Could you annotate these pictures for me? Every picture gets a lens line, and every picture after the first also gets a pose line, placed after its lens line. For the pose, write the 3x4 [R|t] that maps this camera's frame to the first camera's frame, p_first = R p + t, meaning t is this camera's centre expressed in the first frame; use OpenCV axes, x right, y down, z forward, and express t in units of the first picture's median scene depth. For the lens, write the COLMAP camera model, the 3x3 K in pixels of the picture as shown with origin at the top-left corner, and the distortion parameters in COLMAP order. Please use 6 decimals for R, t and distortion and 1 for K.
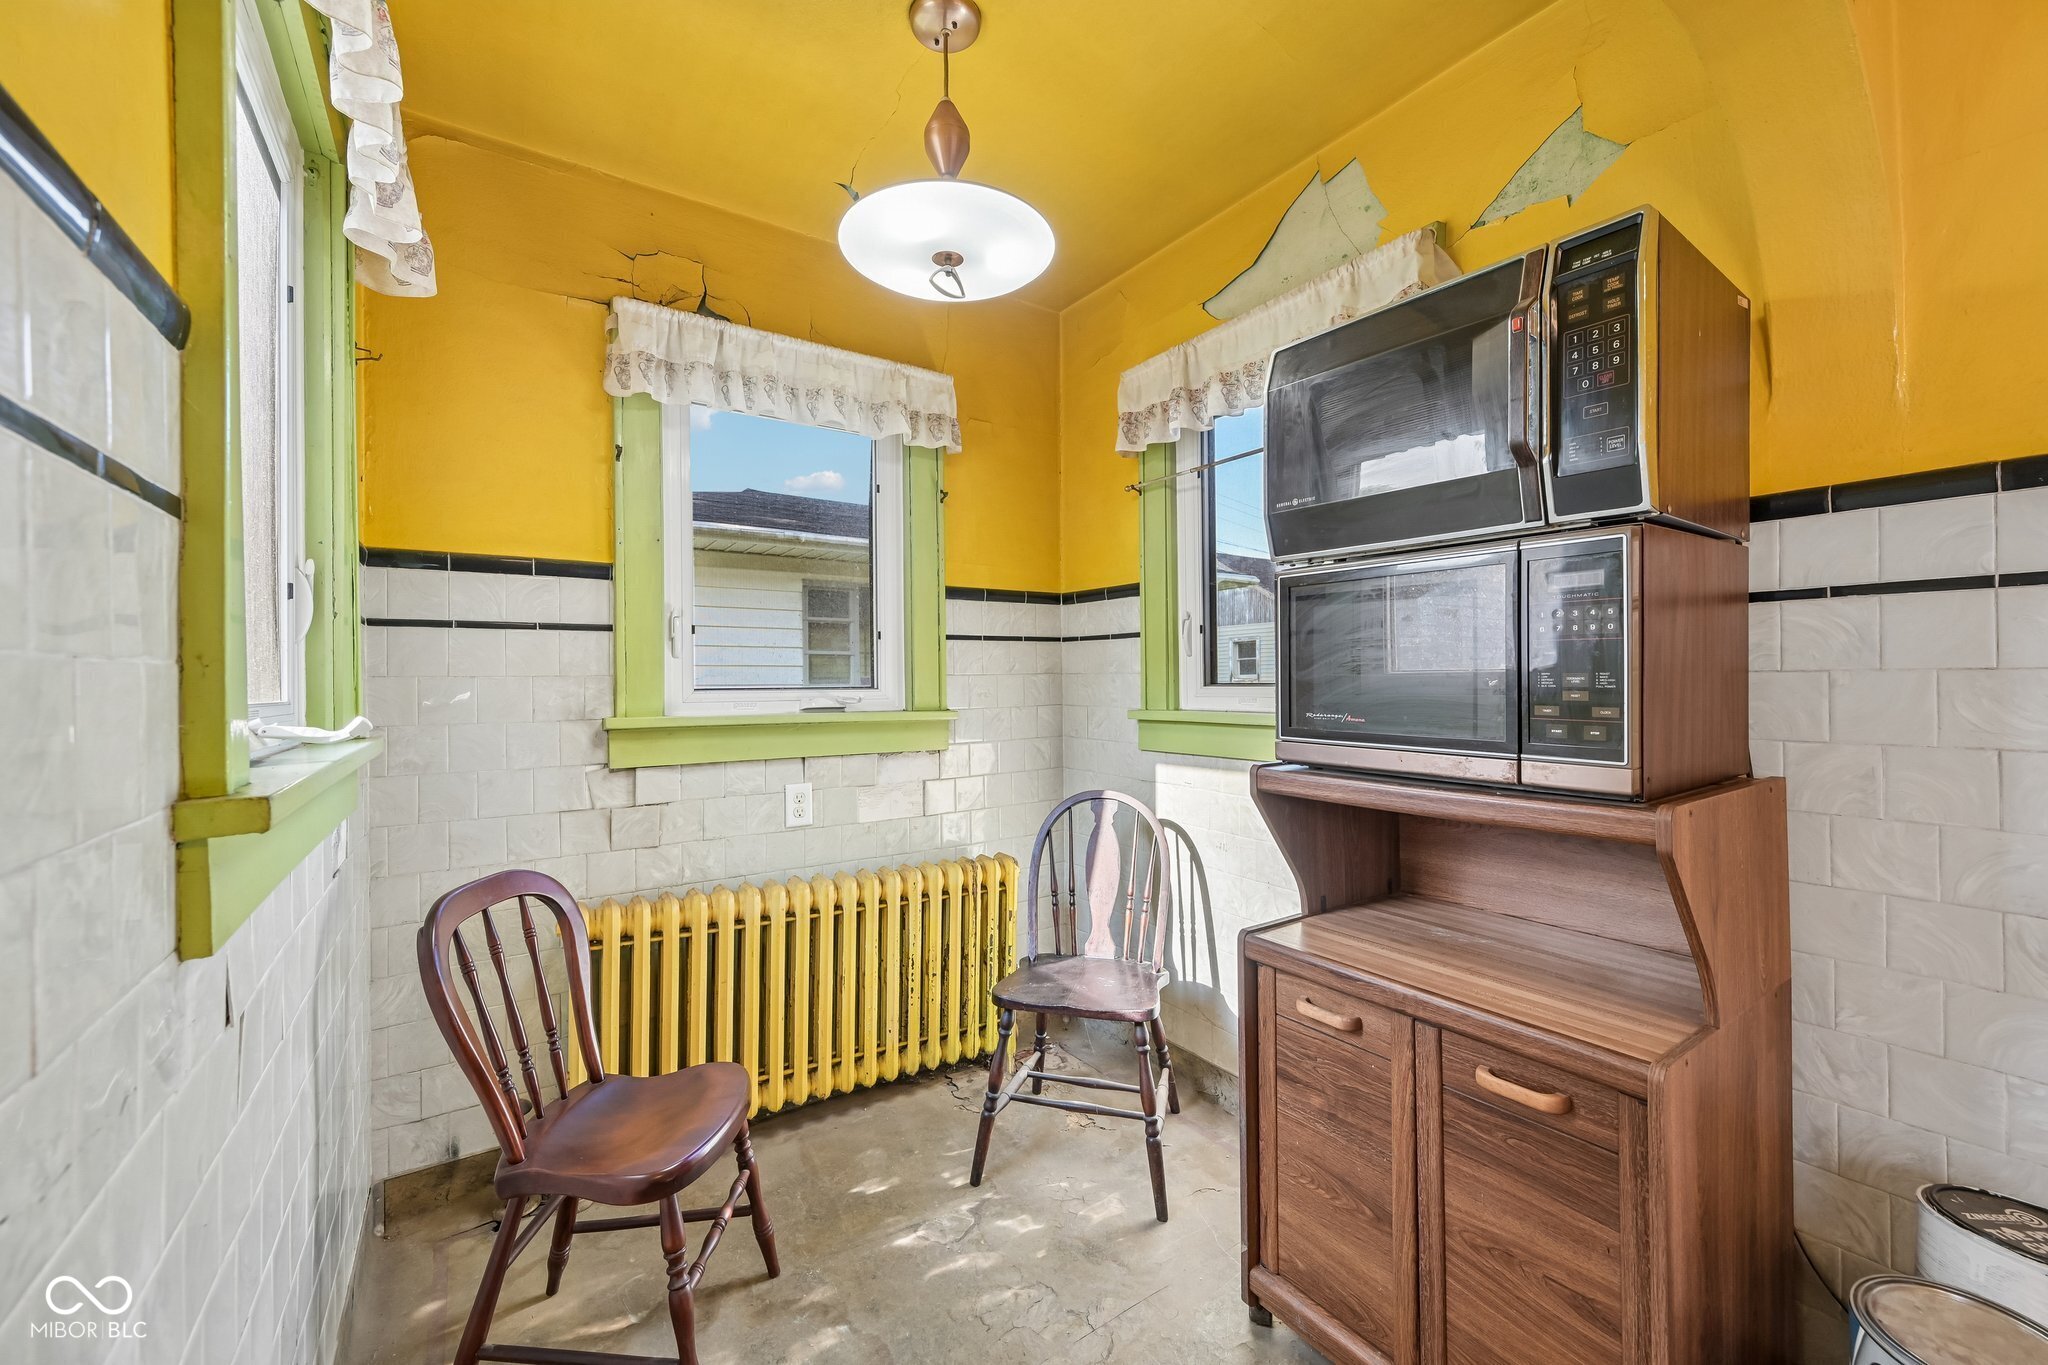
lens RADIAL K [[825.0, 0, 1046.8], [0, 825.0, 680.2], [0, 0, 1]] dist [-0.002316, -0.000160]
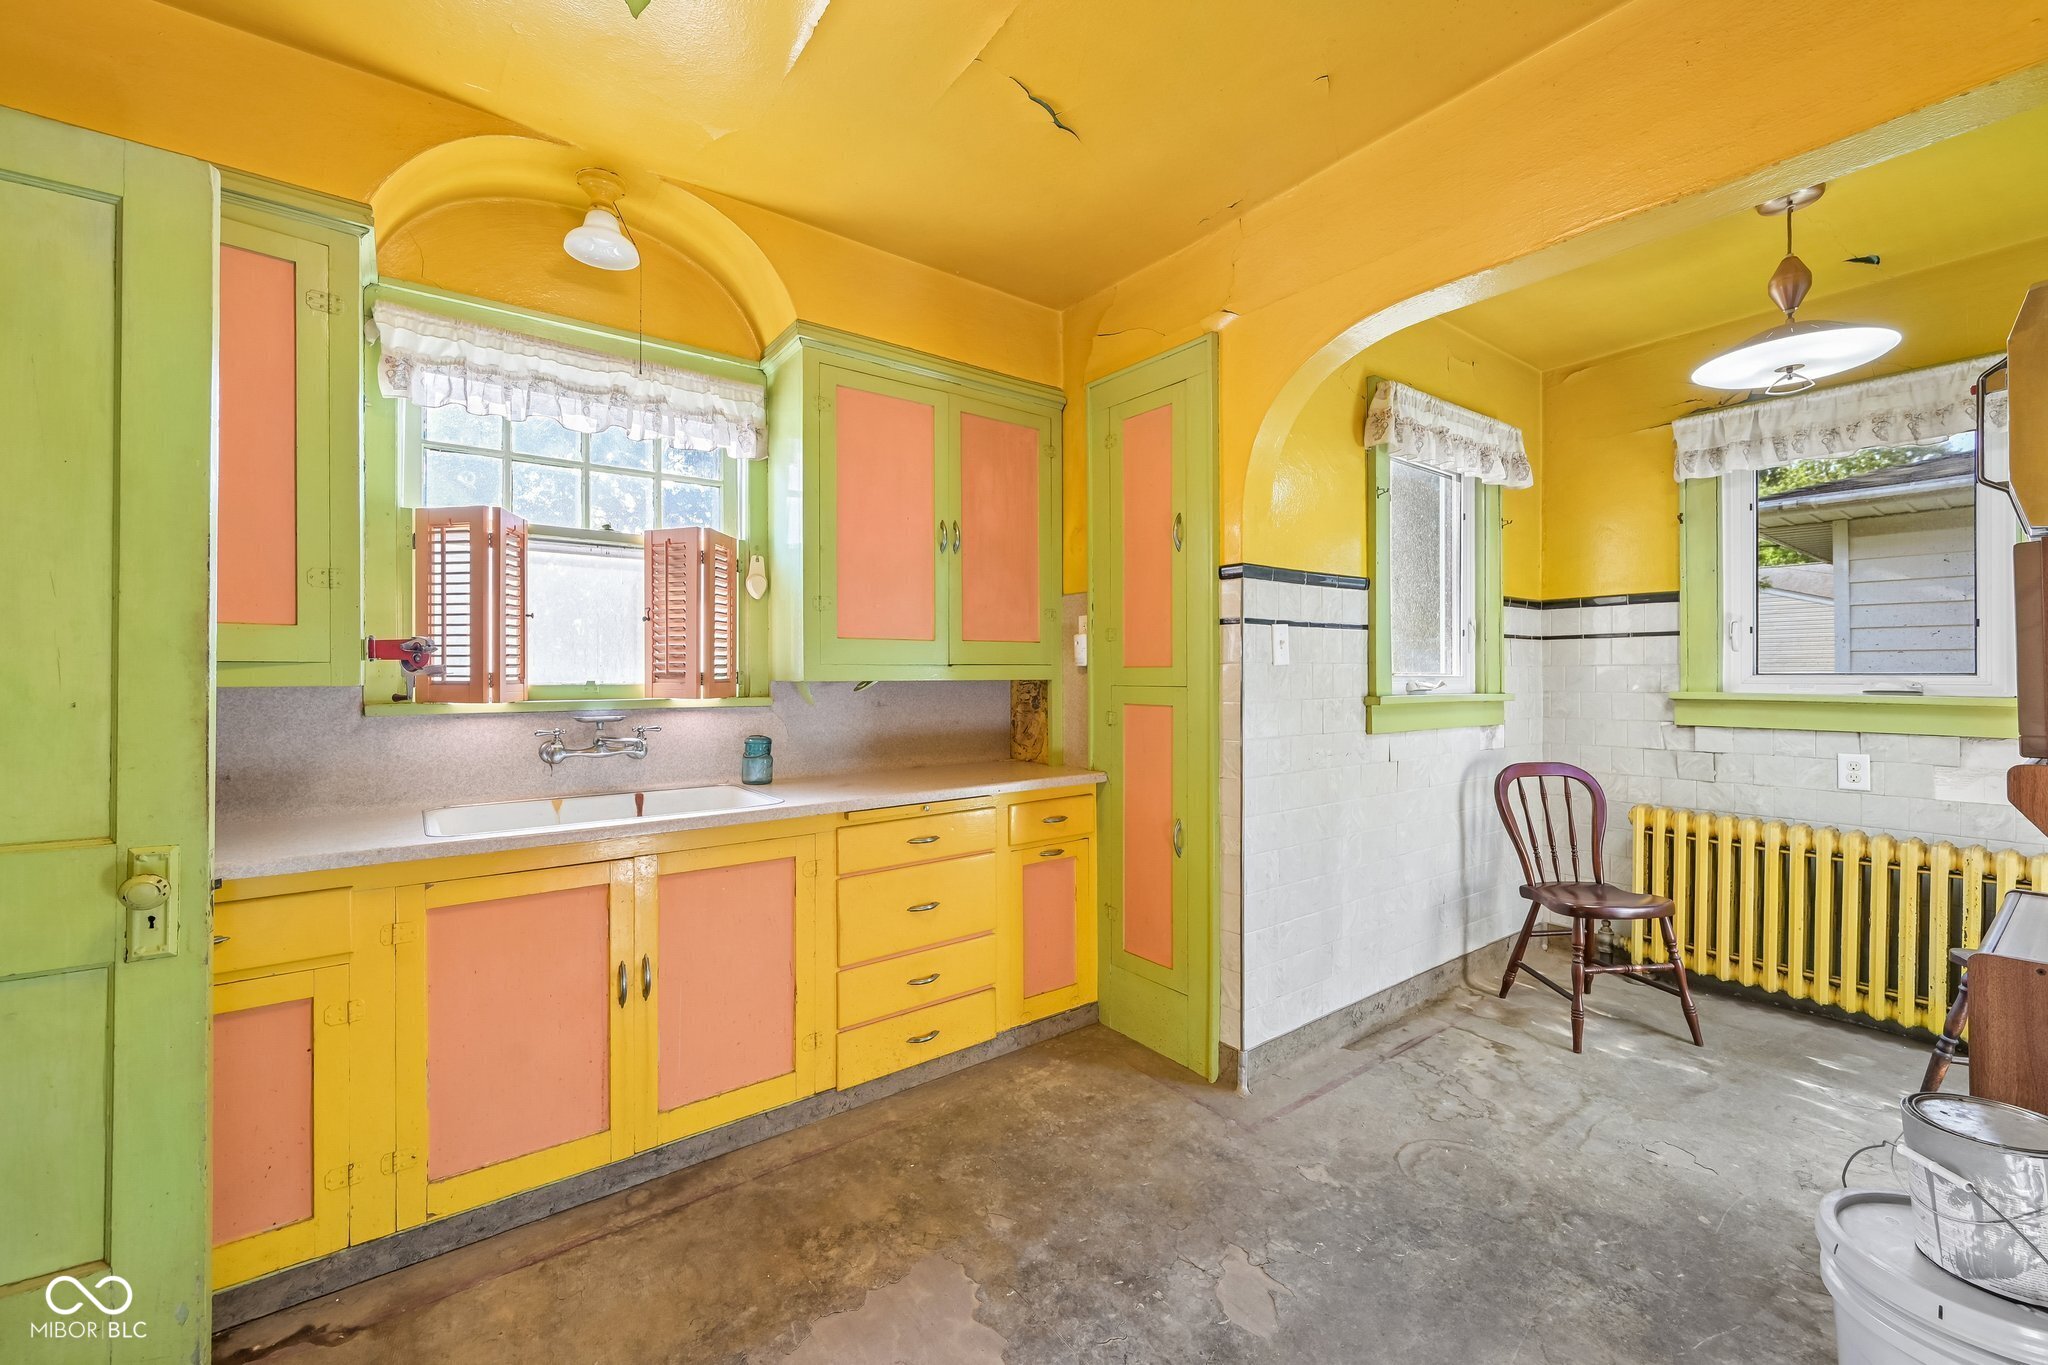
lens RADIAL K [[825.0, 0, 1037.7], [0, 825.0, 678.5], [0, 0, 1]] dist [-0.002316, -0.000160]
pose [[0.072705, 0.012611, -0.997274, 0.906648], [0.002116, 0.999916, 0.012798, -0.001141], [0.997351, -0.003040, 0.072672, -0.295512]]
